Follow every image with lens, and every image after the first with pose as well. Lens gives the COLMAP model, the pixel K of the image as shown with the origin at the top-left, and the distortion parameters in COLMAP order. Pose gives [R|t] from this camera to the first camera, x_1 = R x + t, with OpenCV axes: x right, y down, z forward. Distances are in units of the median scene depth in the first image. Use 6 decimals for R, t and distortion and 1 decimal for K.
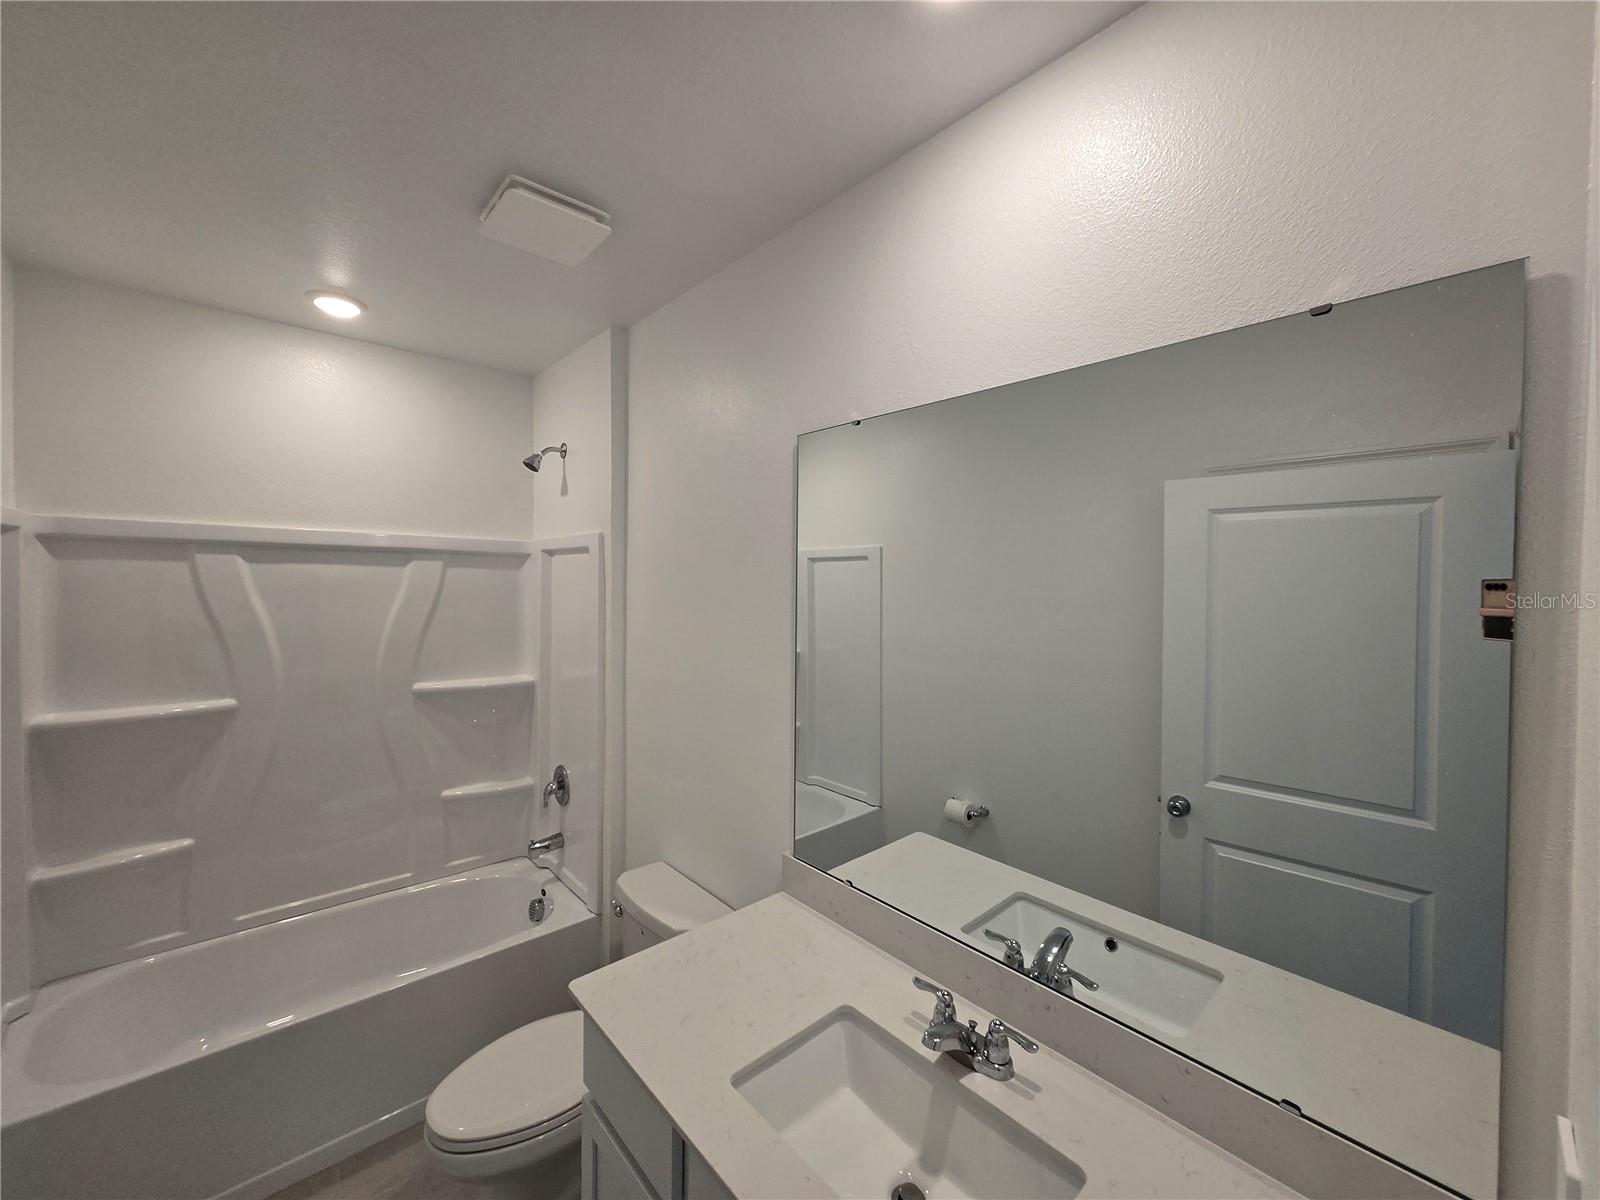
lens RADIAL K [[629.1, 0, 806.4], [0, 629.1, 594.1], [0, 0, 1]] dist [0.003411, -0.000300]
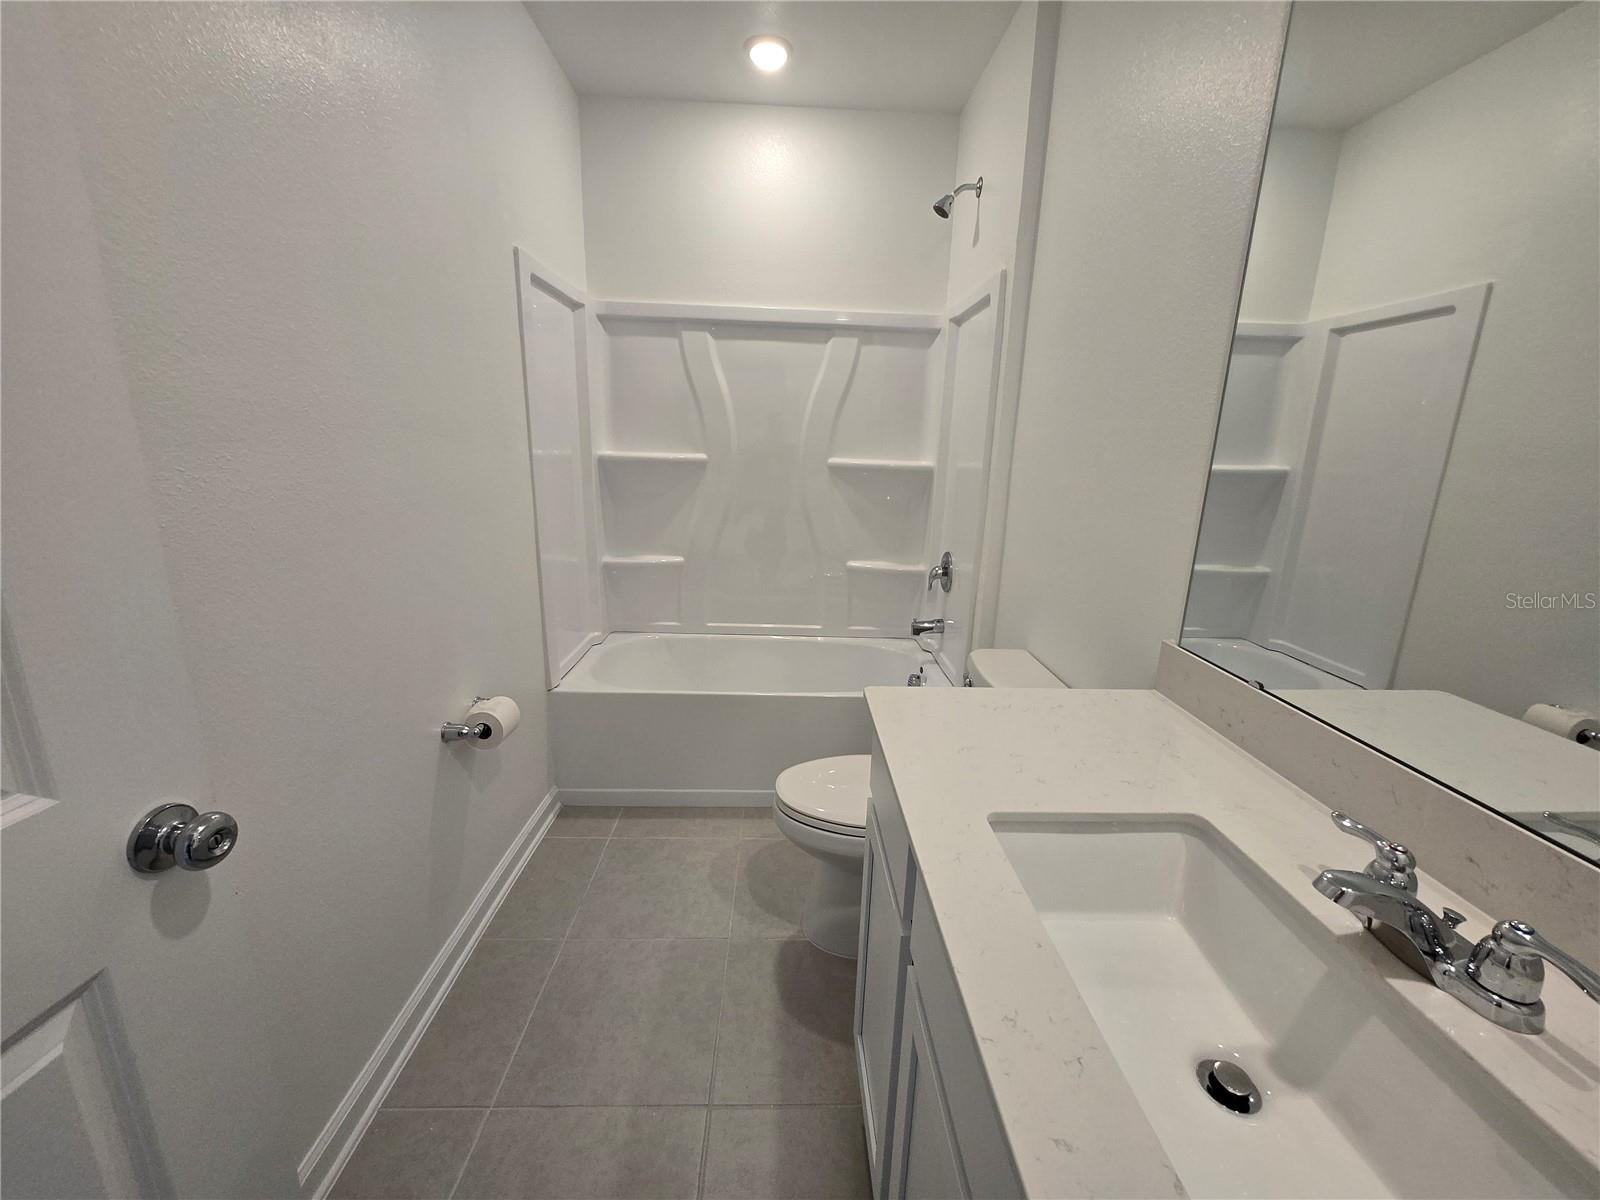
lens RADIAL K [[629.1, 0, 806.4], [0, 629.1, 594.1], [0, 0, 1]] dist [0.003411, -0.000300]
pose [[0.766532, 0.161561, -0.621552, 0.064767], [-0.029918, 0.975771, 0.216737, 0.155605], [0.641509, -0.147541, 0.752794, 0.143585]]
